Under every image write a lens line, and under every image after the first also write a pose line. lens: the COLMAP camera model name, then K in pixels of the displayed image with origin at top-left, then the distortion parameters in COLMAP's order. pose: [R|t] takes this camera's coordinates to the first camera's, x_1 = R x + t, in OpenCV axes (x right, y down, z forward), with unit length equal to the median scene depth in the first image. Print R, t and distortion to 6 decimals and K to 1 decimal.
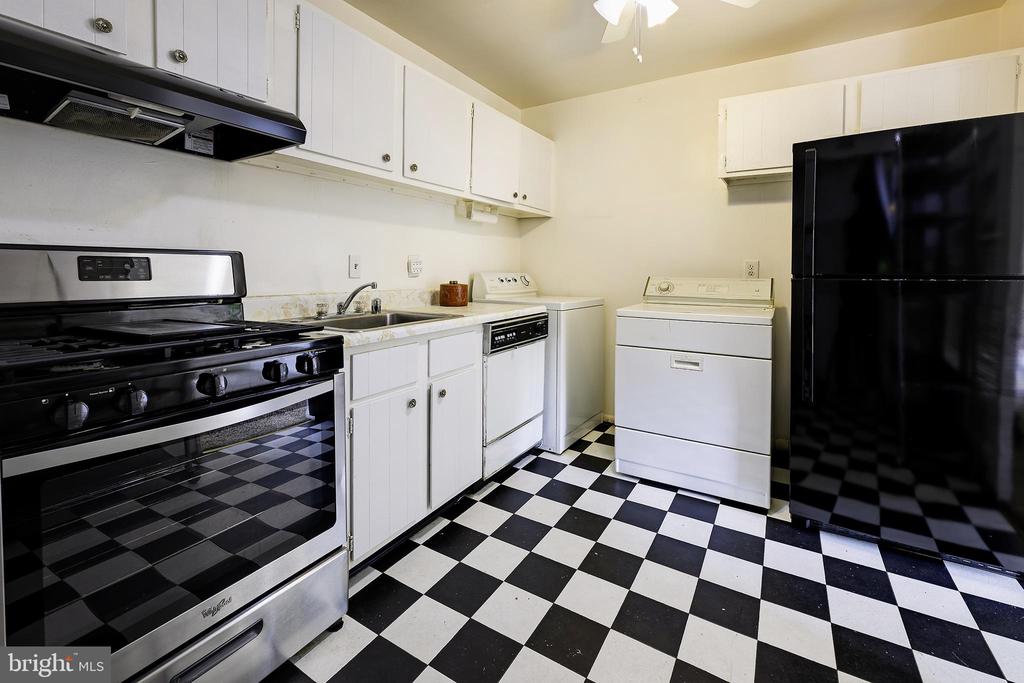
lens RADIAL K [[428.1, 0, 531.8], [0, 428.1, 289.9], [0, 0, 1]] dist [0.001517, -0.000346]
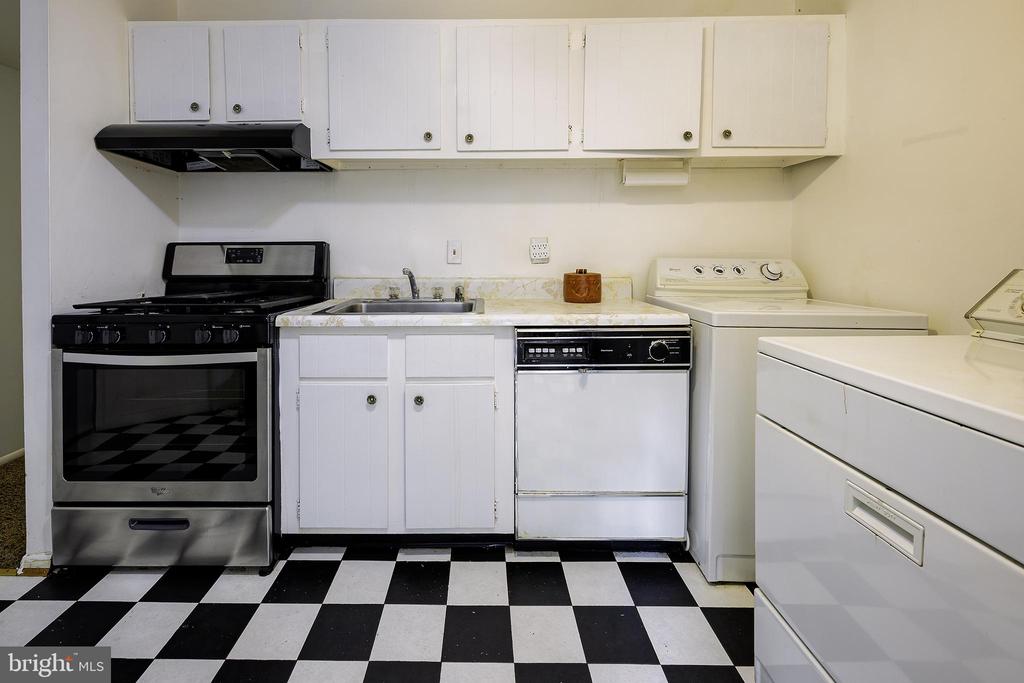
lens RADIAL K [[448.5, 0, 480.5], [0, 448.5, 271.9], [0, 0, 1]] dist [-0.008248, -0.000406]
pose [[0.504664, 0.024236, -0.862976, 0.419879], [-0.035124, 0.999355, 0.007526, -0.016263], [0.862601, 0.026513, 0.505189, 0.447572]]
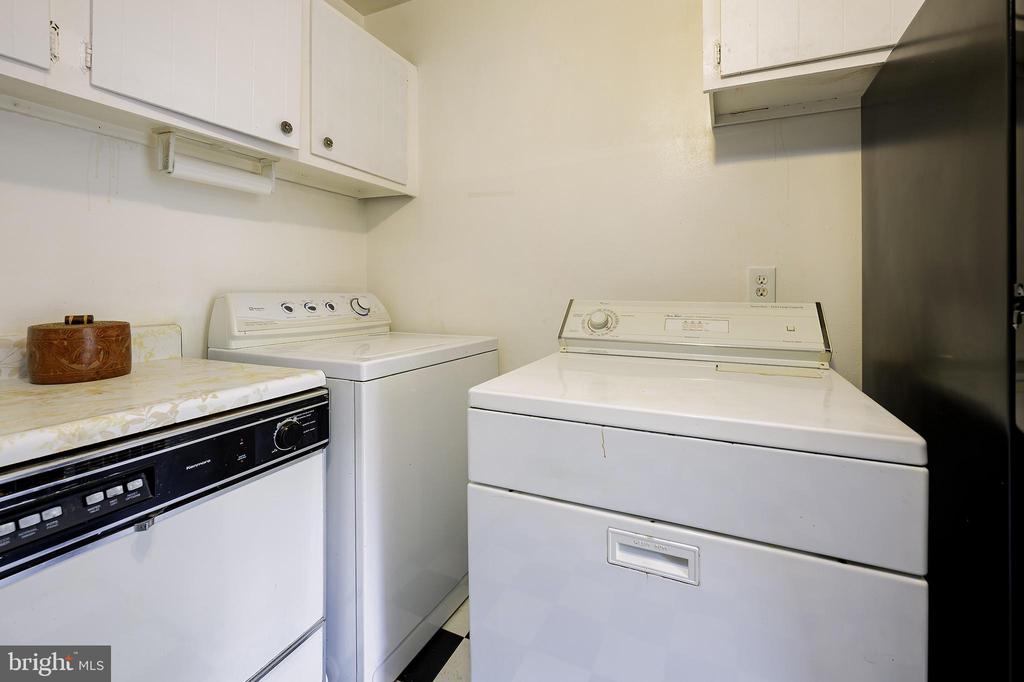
lens RADIAL K [[428.1, 0, 544.5], [0, 428.1, 294.5], [0, 0, 1]] dist [0.001517, -0.000346]
pose [[0.991036, -0.006786, 0.133424, 0.194384], [0.011093, 0.999440, -0.031562, -0.023323], [-0.133135, 0.032759, 0.990556, 0.555047]]
